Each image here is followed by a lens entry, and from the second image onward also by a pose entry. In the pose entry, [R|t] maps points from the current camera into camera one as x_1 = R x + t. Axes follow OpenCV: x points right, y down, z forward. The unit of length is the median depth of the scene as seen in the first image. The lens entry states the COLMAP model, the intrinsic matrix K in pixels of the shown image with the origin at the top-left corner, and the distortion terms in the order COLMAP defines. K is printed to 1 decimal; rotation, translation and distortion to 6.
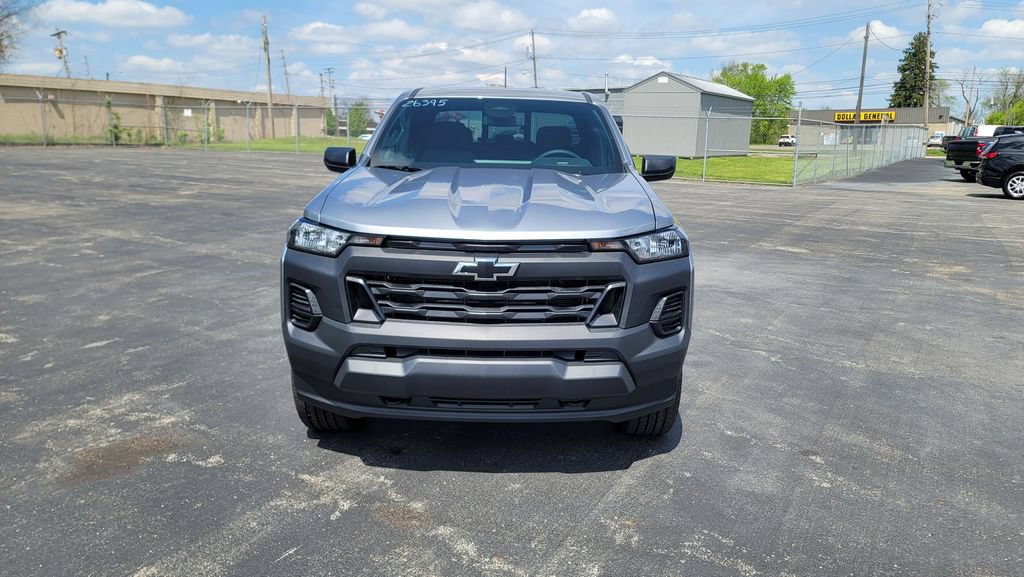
lens RADIAL K [[745.3, 0, 514.2], [0, 745.3, 298.3], [0, 0, 1]] dist [0.079244, -0.076795]
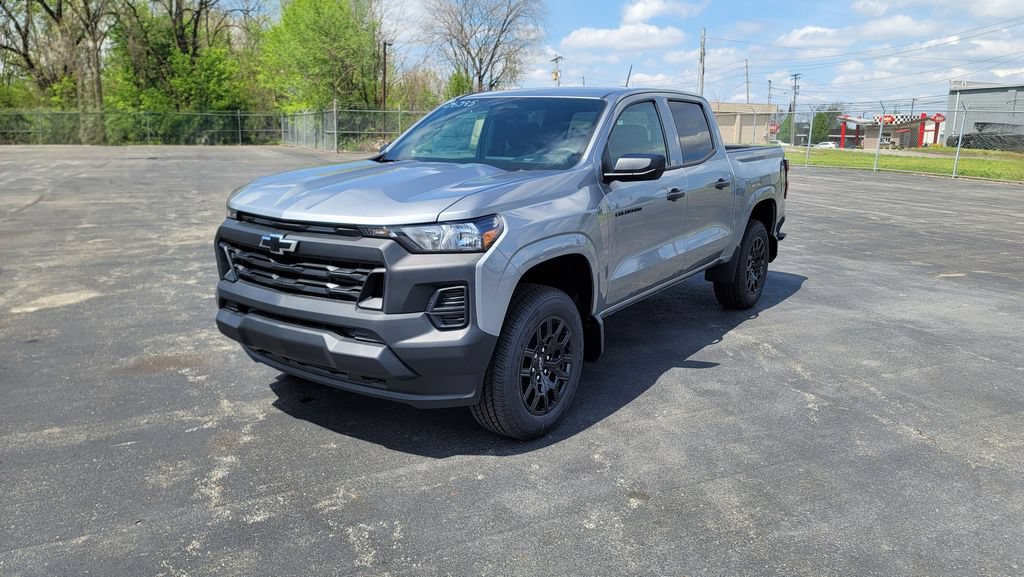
lens RADIAL K [[745.3, 0, 514.2], [0, 745.3, 298.3], [0, 0, 1]] dist [0.079244, -0.076795]
pose [[0.824178, 0.116117, -0.554300, 0.847548], [-0.122274, 0.992155, 0.026033, -0.028421], [0.552974, 0.046320, 0.831910, 0.228304]]
